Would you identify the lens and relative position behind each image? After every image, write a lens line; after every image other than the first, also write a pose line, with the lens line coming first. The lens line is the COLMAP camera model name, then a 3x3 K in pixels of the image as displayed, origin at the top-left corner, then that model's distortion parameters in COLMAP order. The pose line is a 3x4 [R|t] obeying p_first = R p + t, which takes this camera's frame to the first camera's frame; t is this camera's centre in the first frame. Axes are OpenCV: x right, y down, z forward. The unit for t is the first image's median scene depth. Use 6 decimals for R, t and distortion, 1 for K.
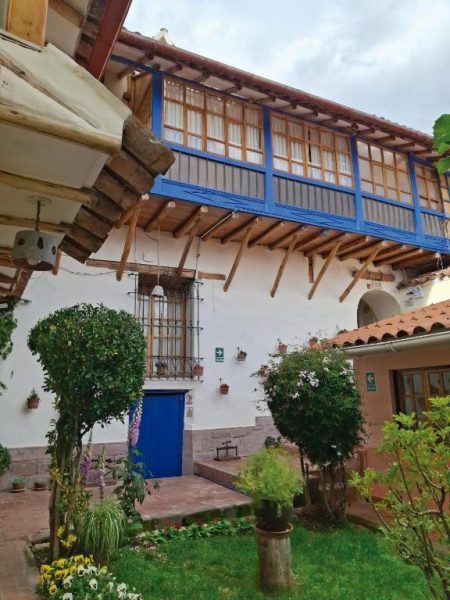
lens RADIAL K [[443.3, 0, 225.0], [0, 443.3, 300.0], [0, 0, 1]] dist [-0.005691, -0.000533]
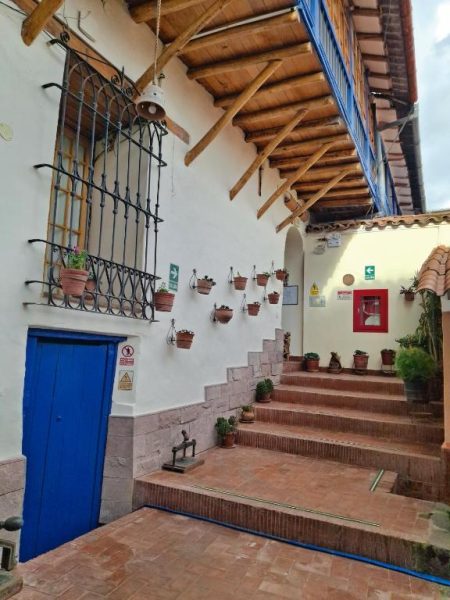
lens RADIAL K [[443.3, 0, 225.0], [0, 443.3, 300.0], [0, 0, 1]] dist [-0.005691, -0.000533]
pose [[0.804576, 0.115858, 0.582438, -0.290612], [-0.181400, 0.981855, 0.055275, 0.117573], [-0.565465, -0.150127, 0.810994, 0.549533]]
